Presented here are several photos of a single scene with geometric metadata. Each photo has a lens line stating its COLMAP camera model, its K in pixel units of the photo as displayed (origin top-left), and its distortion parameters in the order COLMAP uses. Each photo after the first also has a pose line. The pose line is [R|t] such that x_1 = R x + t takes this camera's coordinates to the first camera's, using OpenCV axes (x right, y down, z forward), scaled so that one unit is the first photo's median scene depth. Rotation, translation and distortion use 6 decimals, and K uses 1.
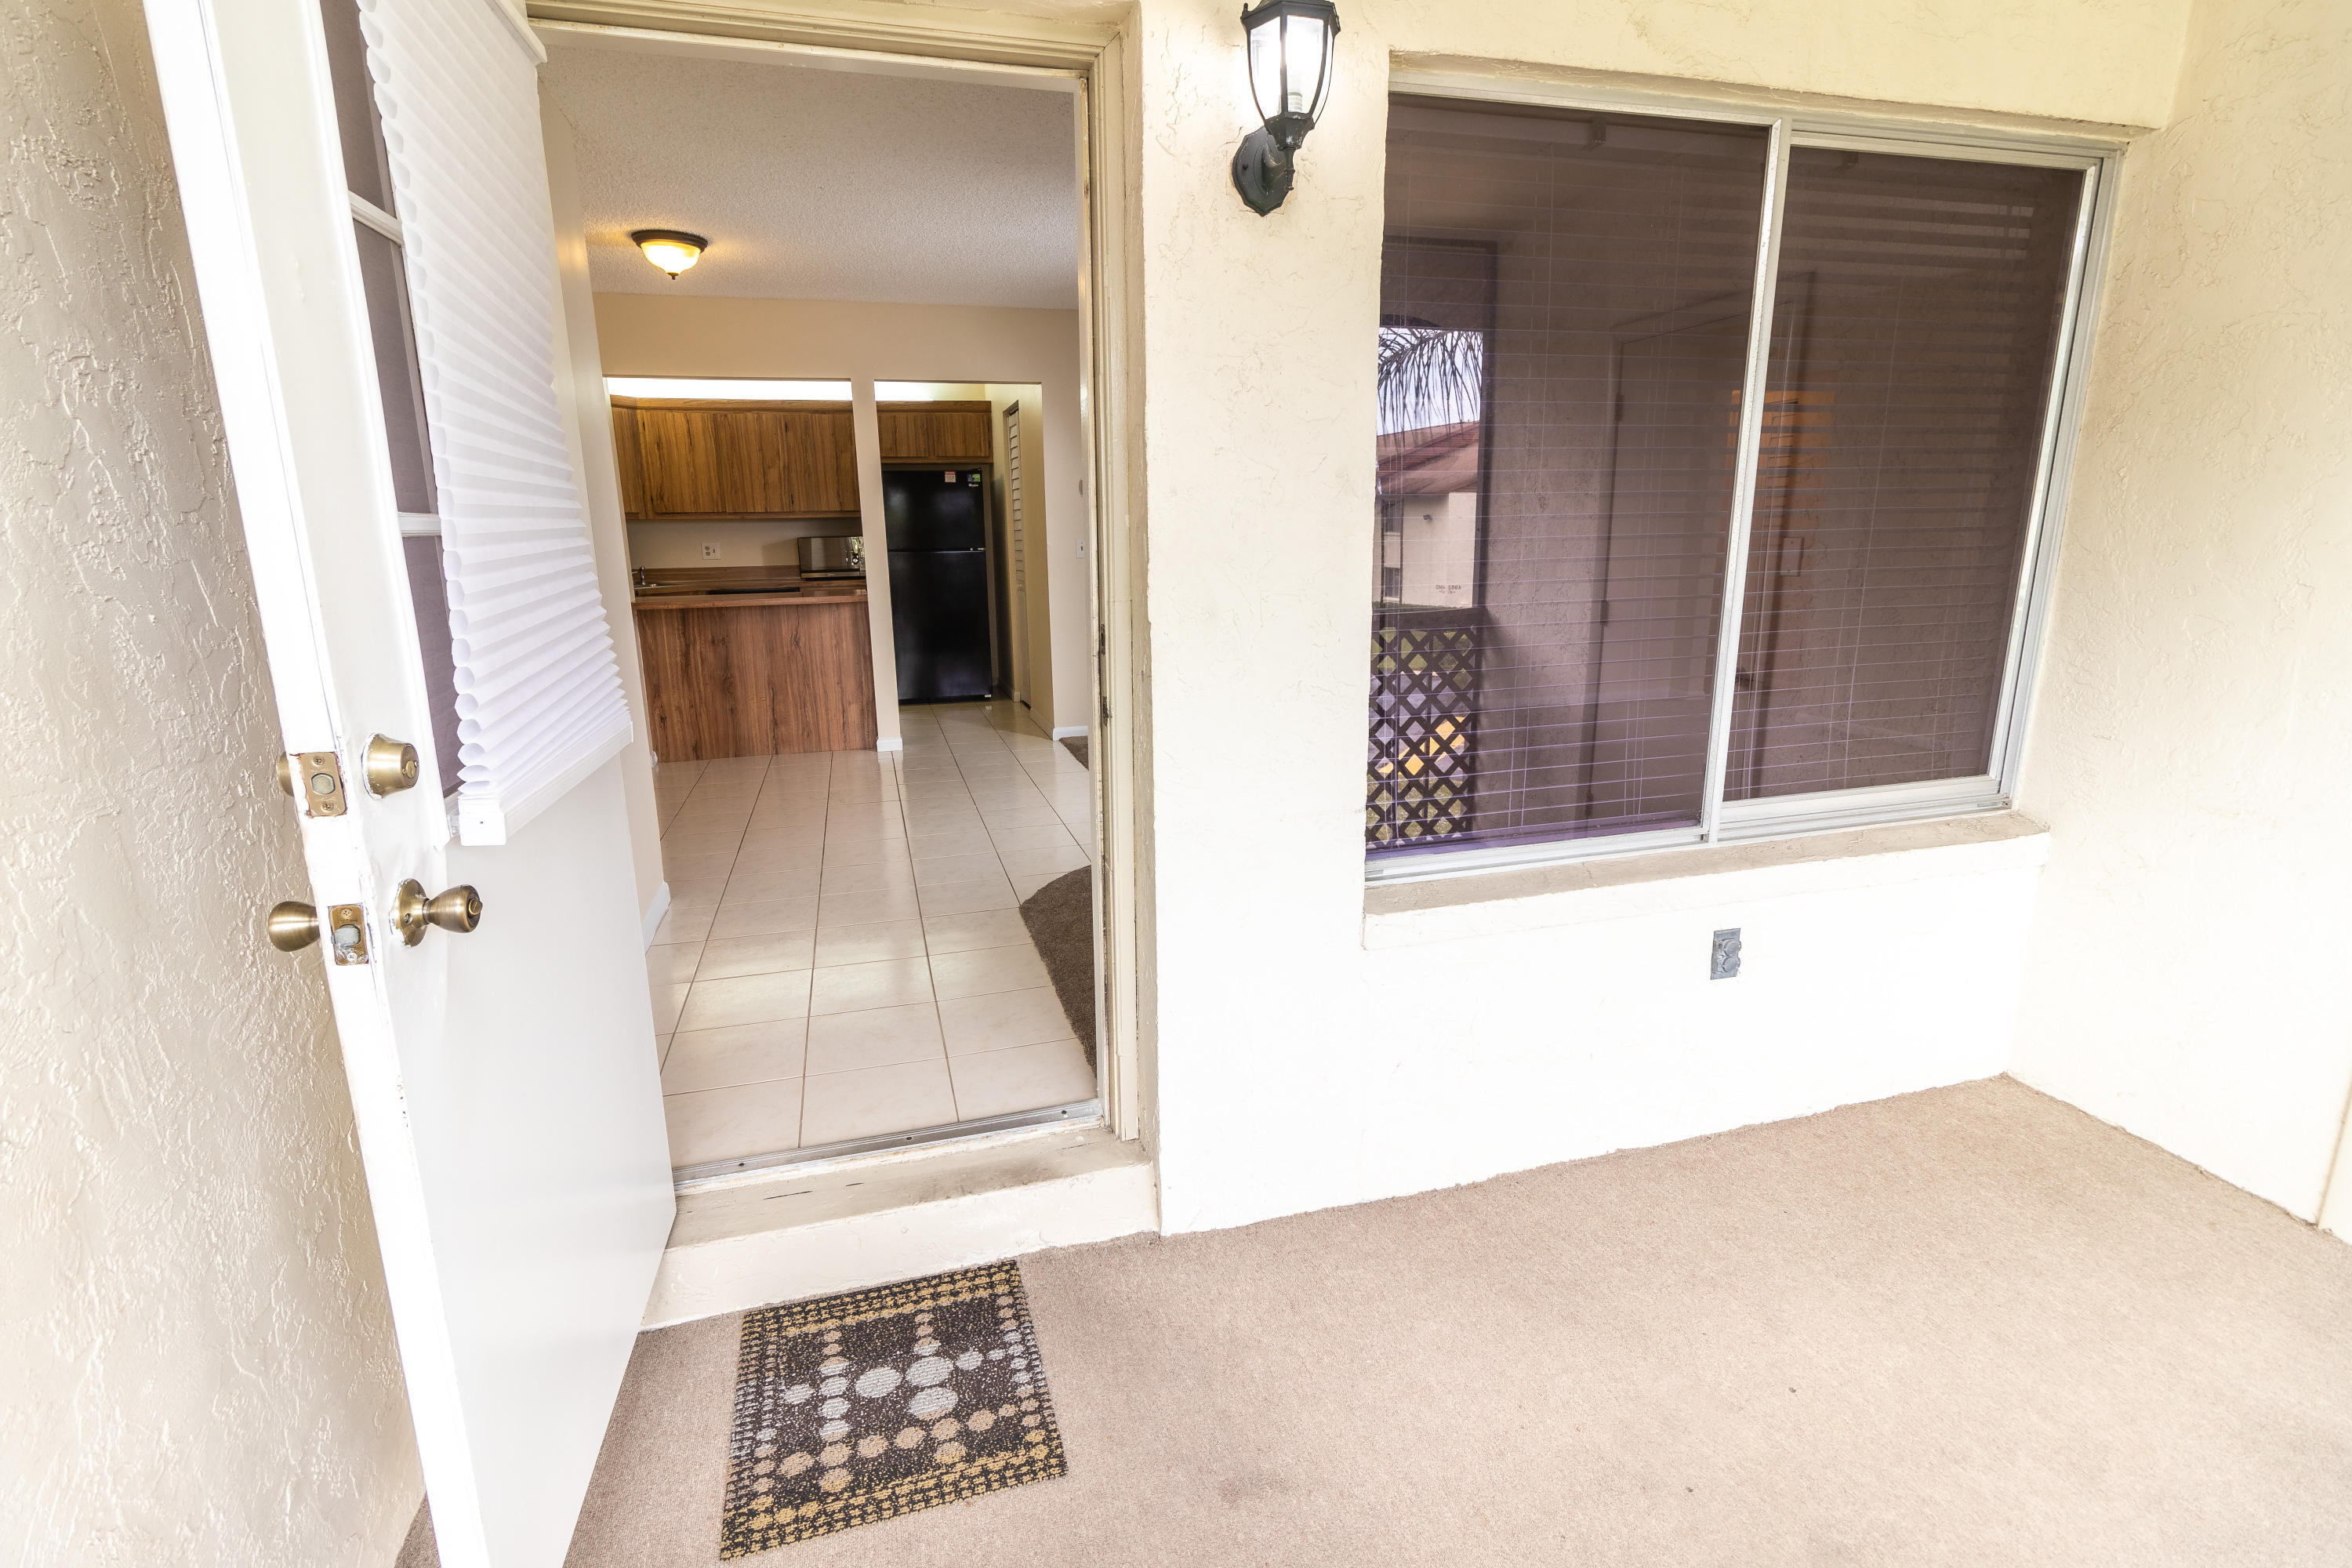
lens RADIAL K [[1079.1, 0, 1173.2], [0, 1079.1, 783.6], [0, 0, 1]] dist [0.004981, 0.000440]
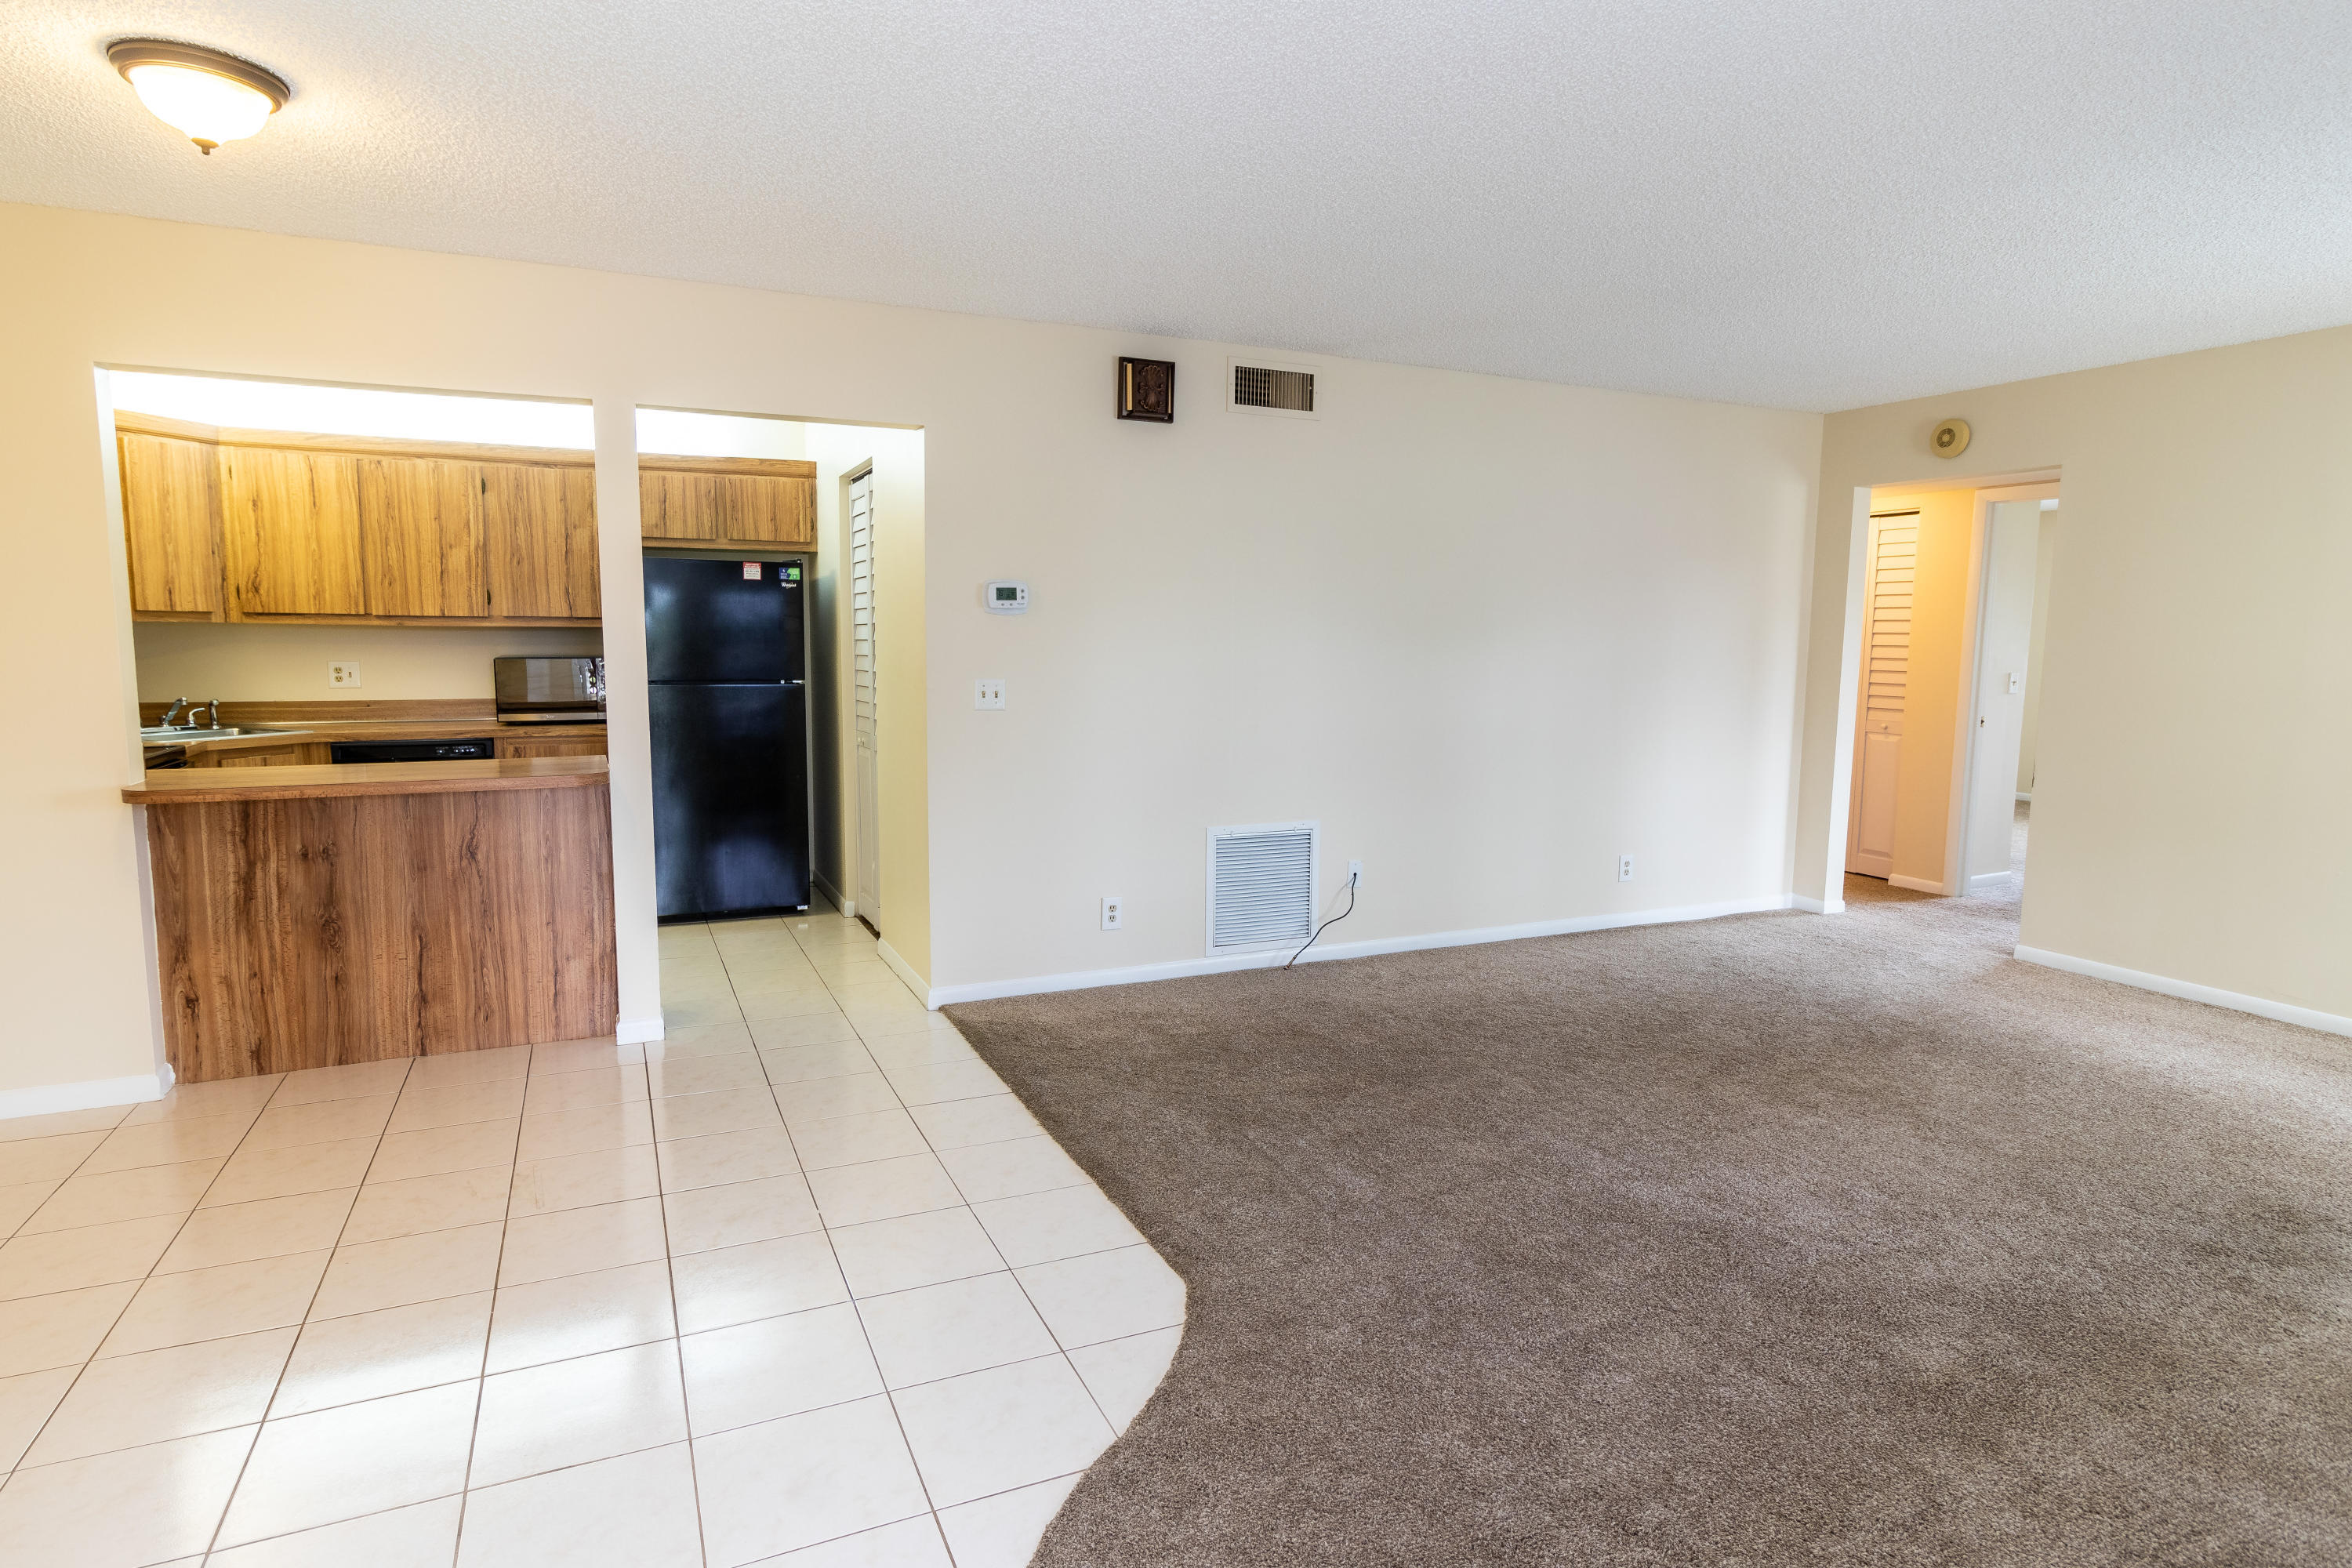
lens RADIAL K [[1243.6, 0, 1173.3], [0, 1243.6, 790.5], [0, 0, 1]] dist [-0.000871, -0.000482]
pose [[0.988489, 0.007865, 0.151090, -0.084310], [0.008525, 0.994165, -0.107529, -0.087126], [-0.151054, 0.107580, 0.982654, 0.298641]]
